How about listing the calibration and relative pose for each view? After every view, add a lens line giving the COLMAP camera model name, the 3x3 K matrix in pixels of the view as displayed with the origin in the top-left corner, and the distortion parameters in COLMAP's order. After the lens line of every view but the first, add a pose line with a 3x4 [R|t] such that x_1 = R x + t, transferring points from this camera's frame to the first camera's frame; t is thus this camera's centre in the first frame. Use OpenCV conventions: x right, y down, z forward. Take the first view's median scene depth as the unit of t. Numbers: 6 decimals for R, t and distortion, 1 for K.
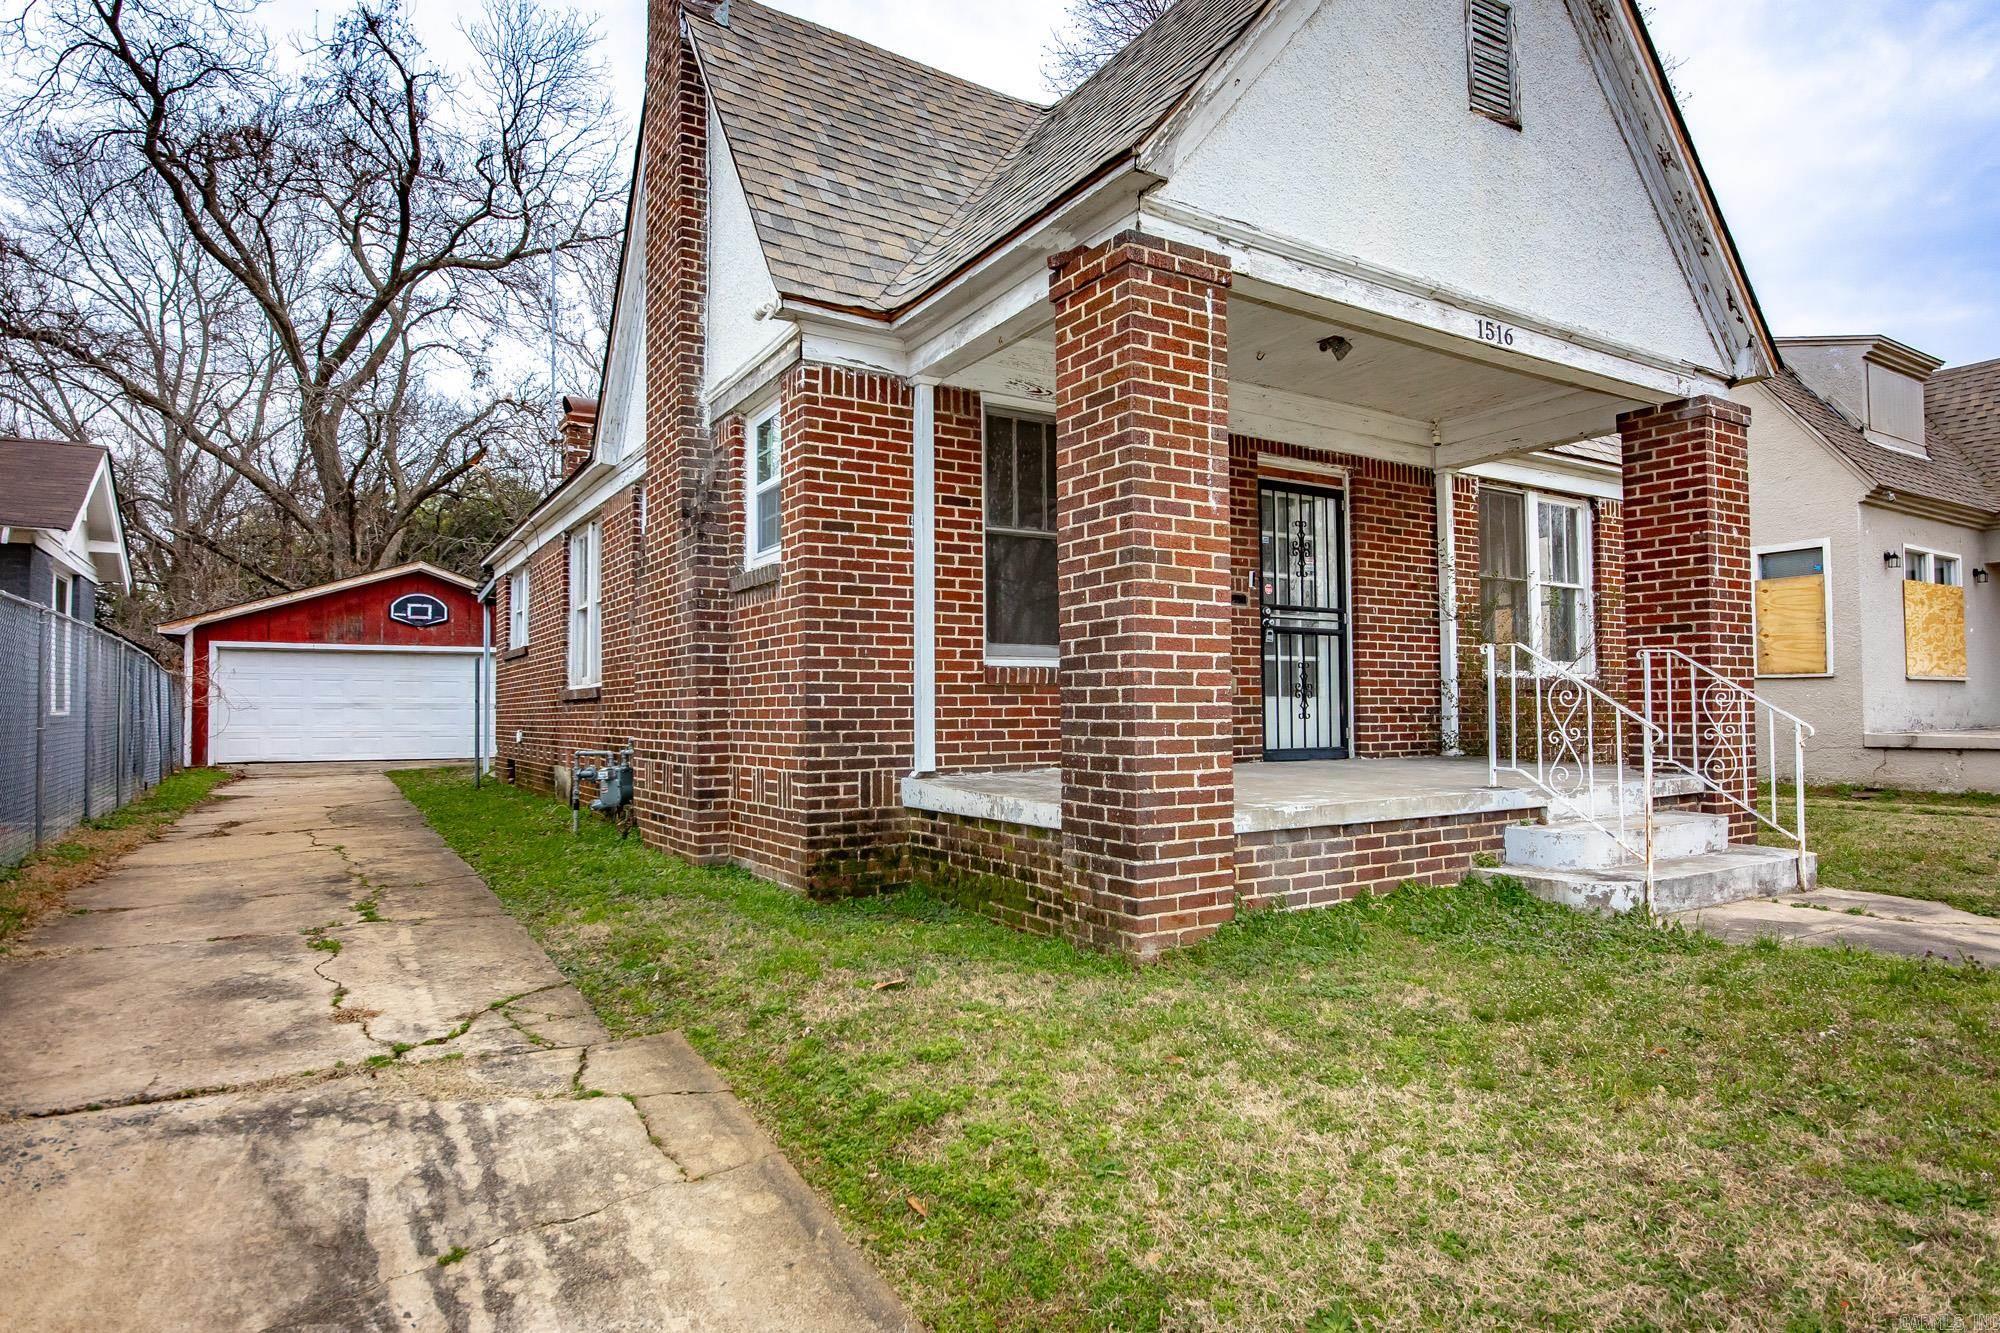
lens RADIAL K [[1101.2, 0, 1016.6], [0, 1101.2, 679.1], [0, 0, 1]] dist [-0.016877, -0.000274]
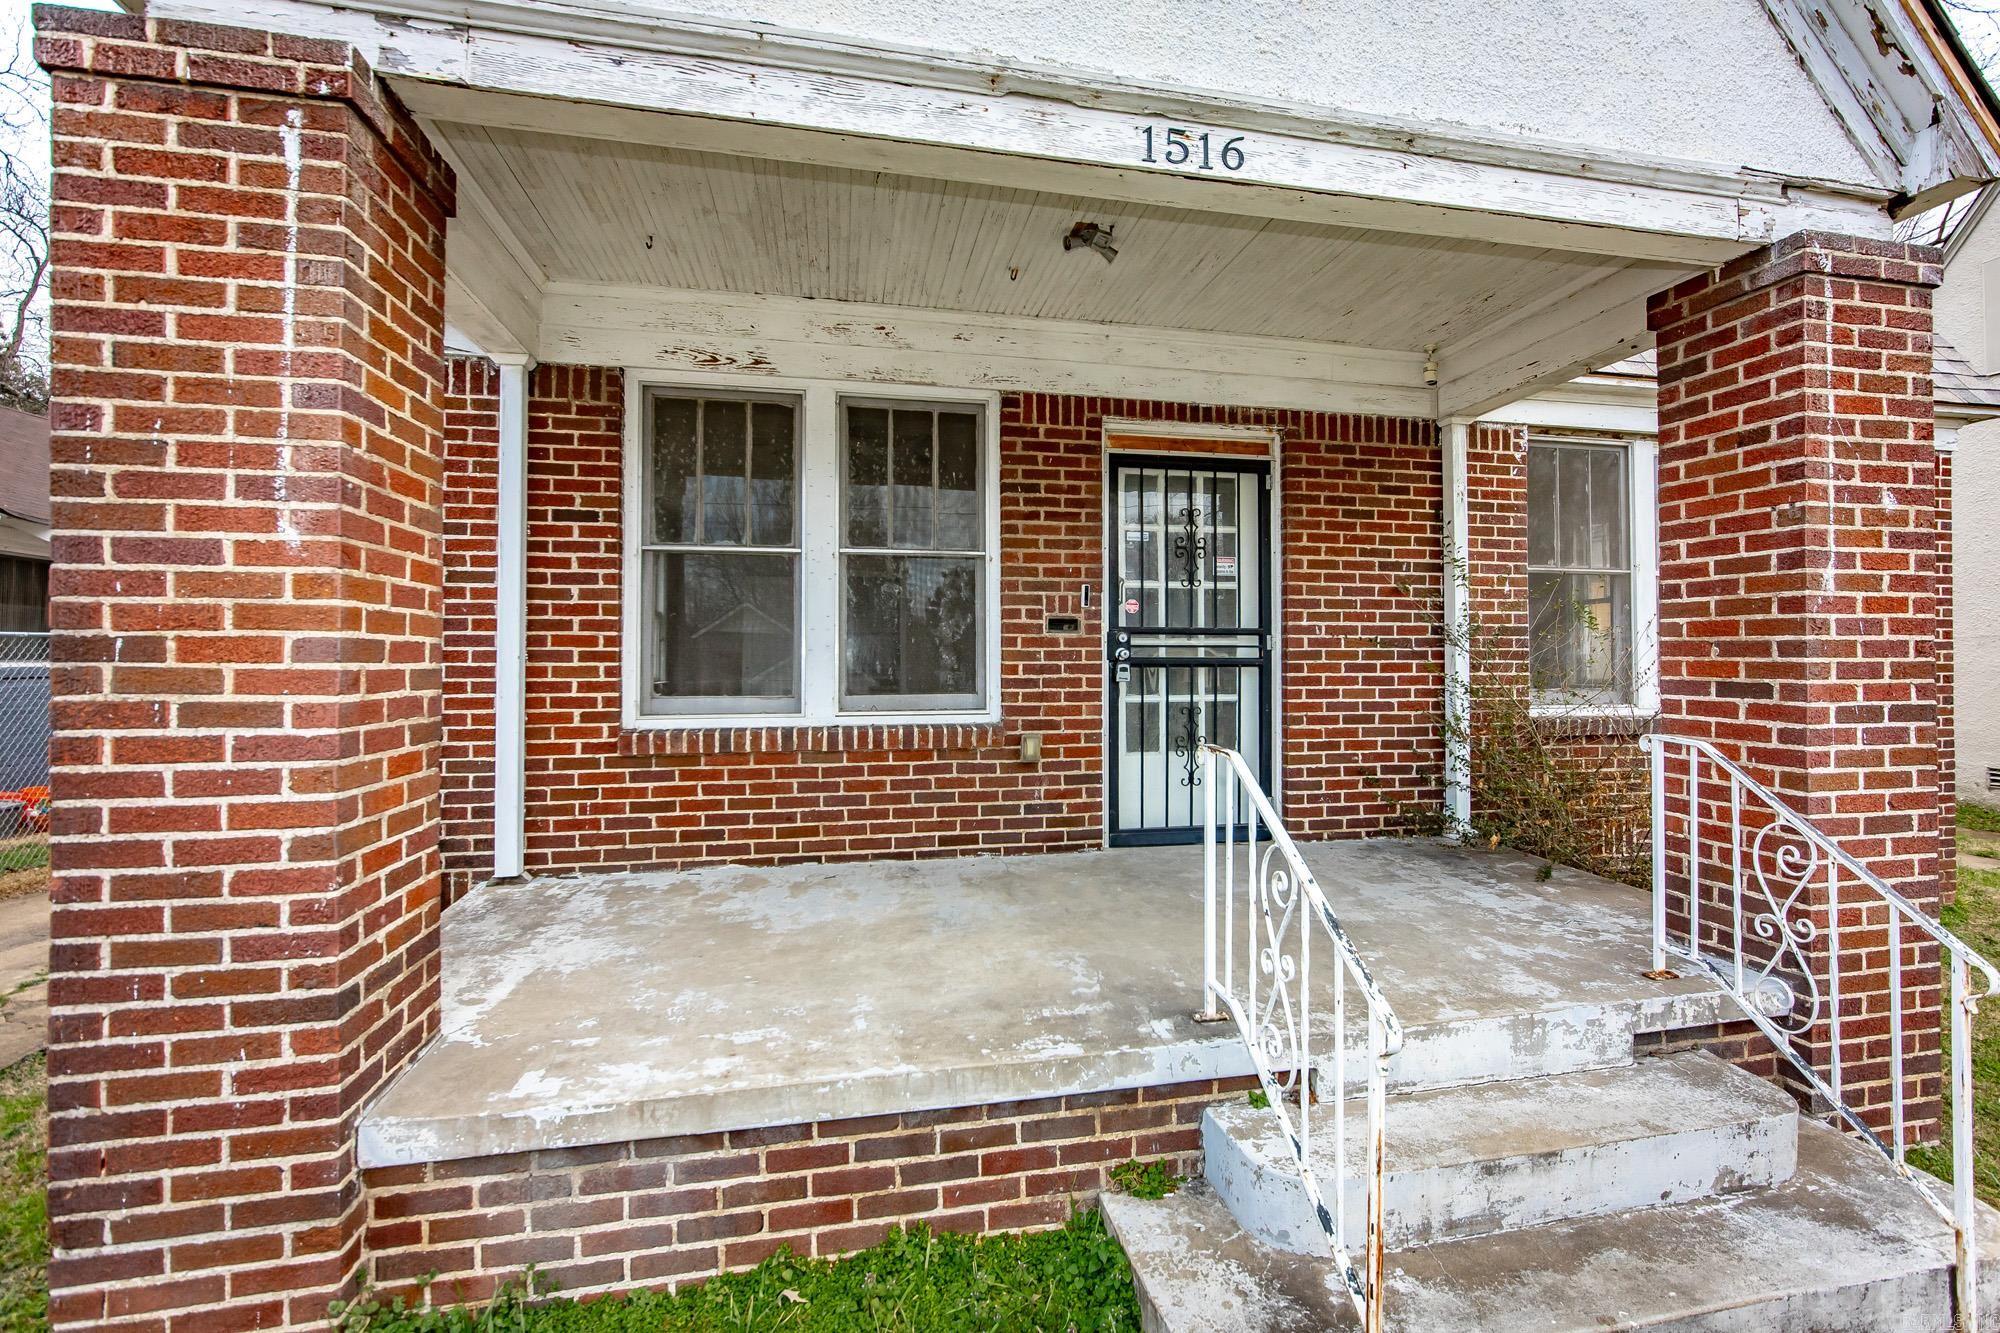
lens RADIAL K [[949.7, 0, 984.0], [0, 949.7, 657.3], [0, 0, 1]] dist [-0.012742, 0.004092]
pose [[0.944237, 0.002913, -0.329254, 0.411744], [0.003460, 0.999818, 0.018768, -0.072567], [0.329249, -0.018861, 0.944055, 0.456994]]
